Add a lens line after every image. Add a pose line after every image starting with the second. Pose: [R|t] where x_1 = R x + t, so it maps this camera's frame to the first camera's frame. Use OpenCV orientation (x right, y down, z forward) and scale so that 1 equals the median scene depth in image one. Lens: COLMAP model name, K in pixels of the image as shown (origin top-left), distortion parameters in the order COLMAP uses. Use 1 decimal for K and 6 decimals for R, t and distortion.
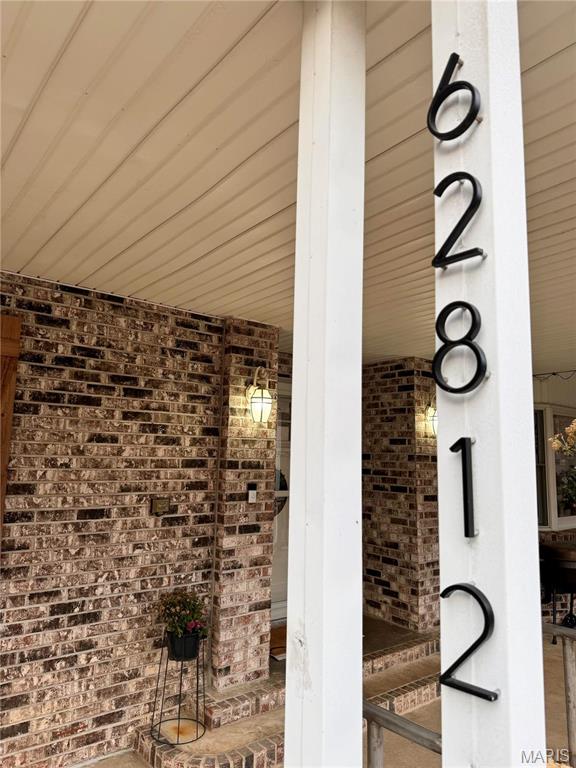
lens RADIAL K [[538.6, 0, 289.1], [0, 538.6, 381.8], [0, 0, 1]] dist [0.042555, -0.057070]
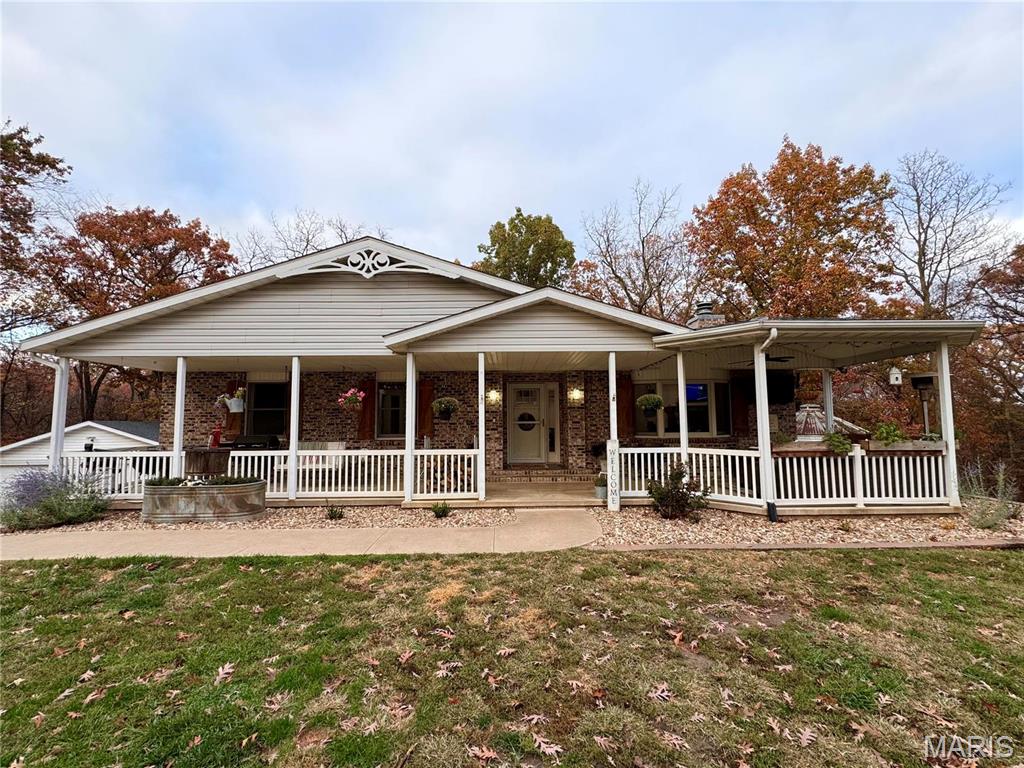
lens RADIAL K [[427.9, 0, 512.7], [0, 427.9, 387.1], [0, 0, 1]] dist [0.001293, 0.000172]
pose [[0.786804, -0.075915, -0.612517, 2.026041], [0.110960, 0.993636, 0.019382, -0.054233], [0.607147, -0.083215, 0.790220, -1.307561]]
